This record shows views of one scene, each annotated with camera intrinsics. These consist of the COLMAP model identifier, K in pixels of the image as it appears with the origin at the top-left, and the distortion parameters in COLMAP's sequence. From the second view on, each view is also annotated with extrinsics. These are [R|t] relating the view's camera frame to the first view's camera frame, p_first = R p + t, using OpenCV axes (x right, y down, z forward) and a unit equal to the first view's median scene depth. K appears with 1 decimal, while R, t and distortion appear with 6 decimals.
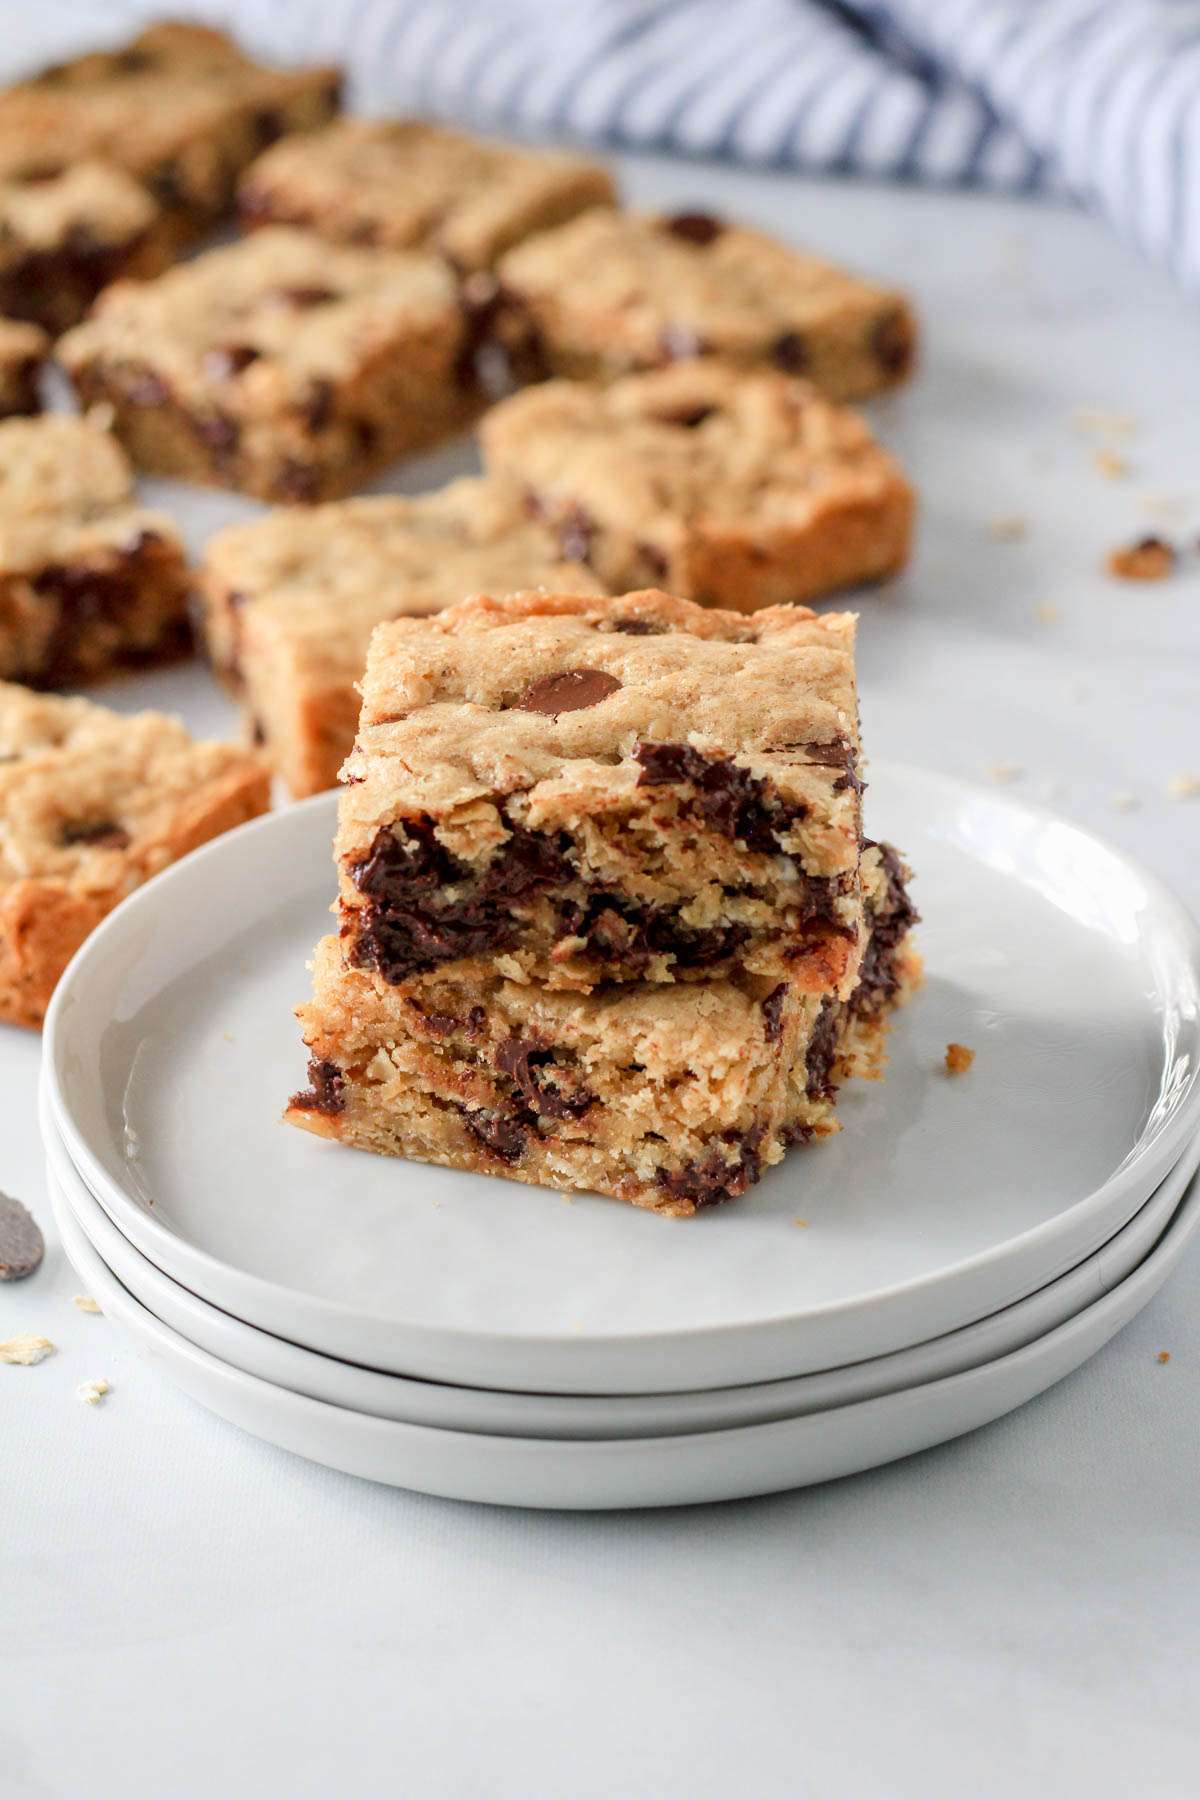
lens RADIAL K [[4285.7, 0, 600.0], [0, 4285.7, 900.0], [0, 0, 1]] dist [-0.107540, -0.075841]
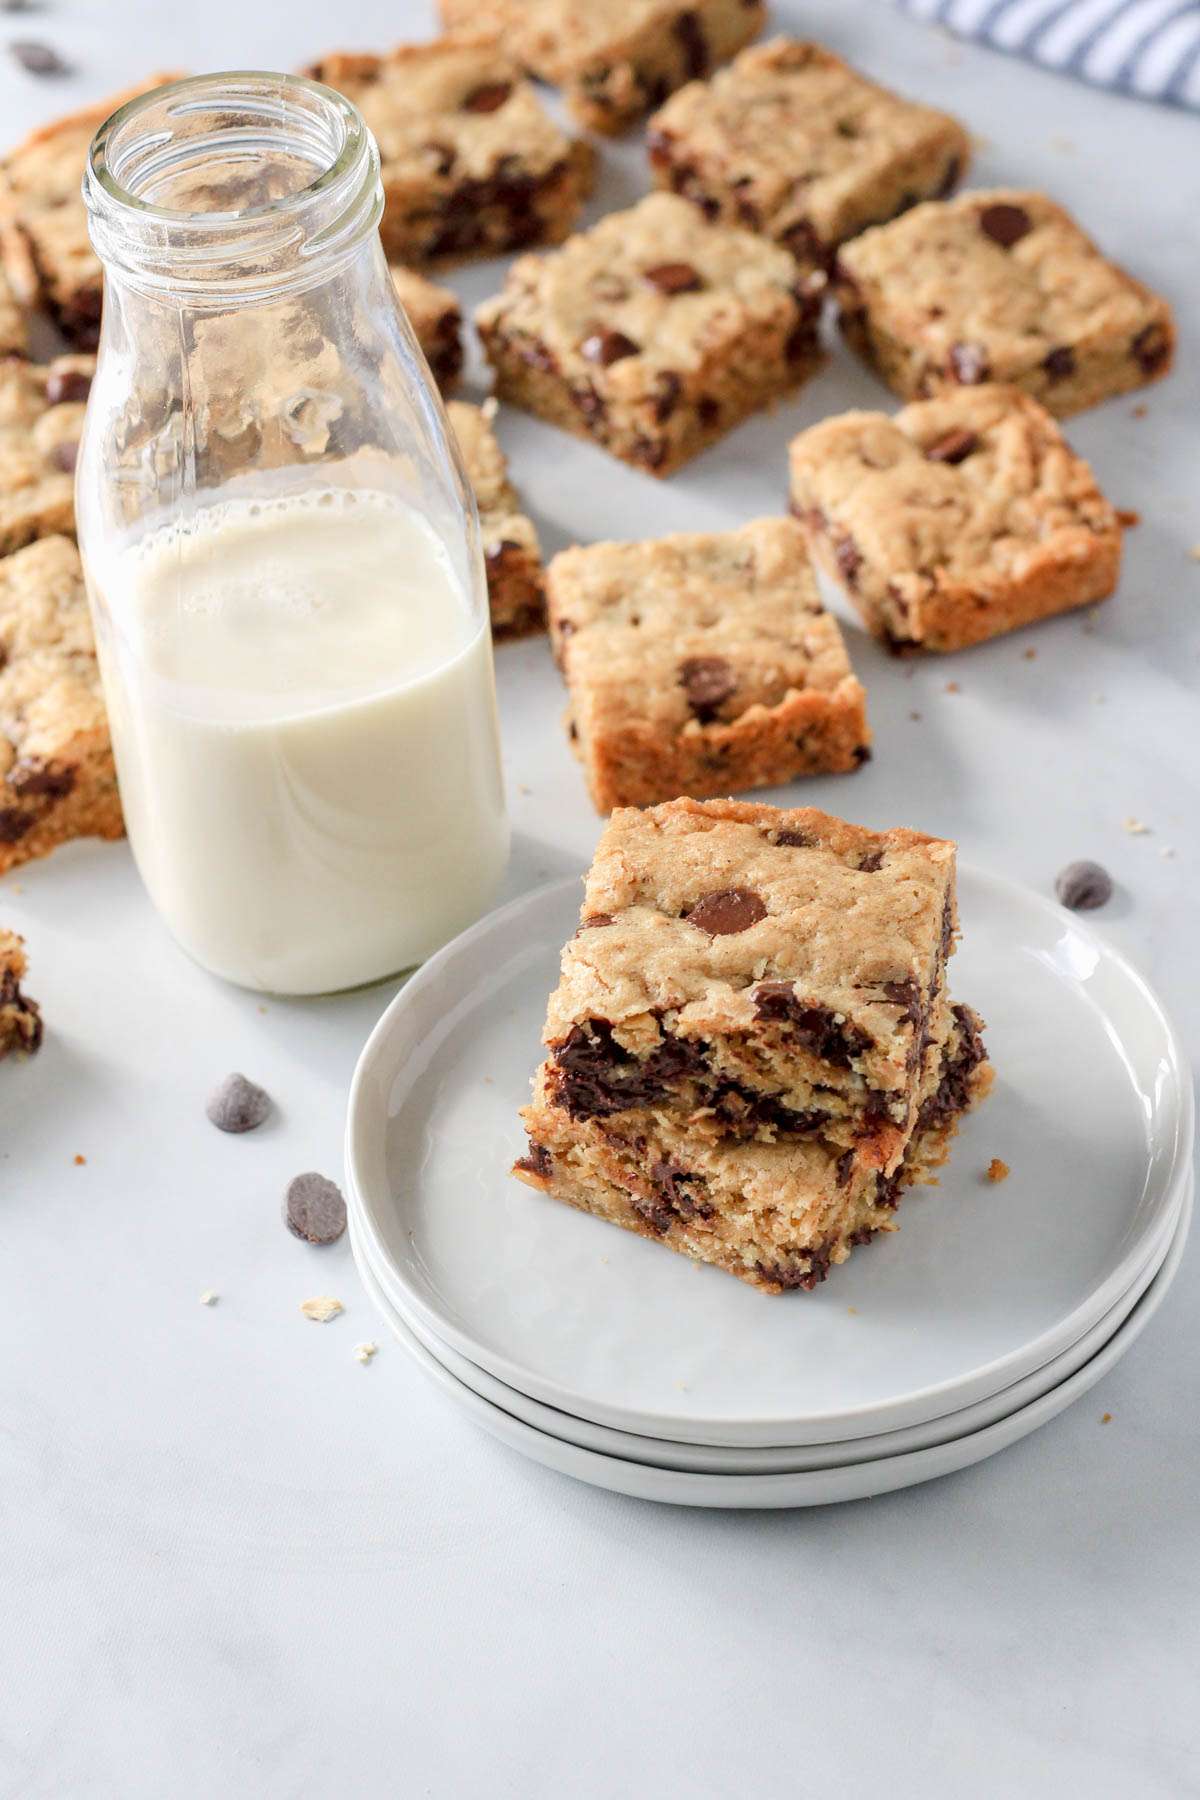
lens RADIAL K [[4285.7, 0, 600.0], [0, 4285.7, 900.0], [0, 0, 1]] dist [-0.107540, -0.075841]
pose [[0.987136, 0.097337, -0.126837, 0.131494], [-0.069012, 0.975016, 0.211143, -0.352968], [0.144221, -0.199674, 0.969191, -0.364595]]
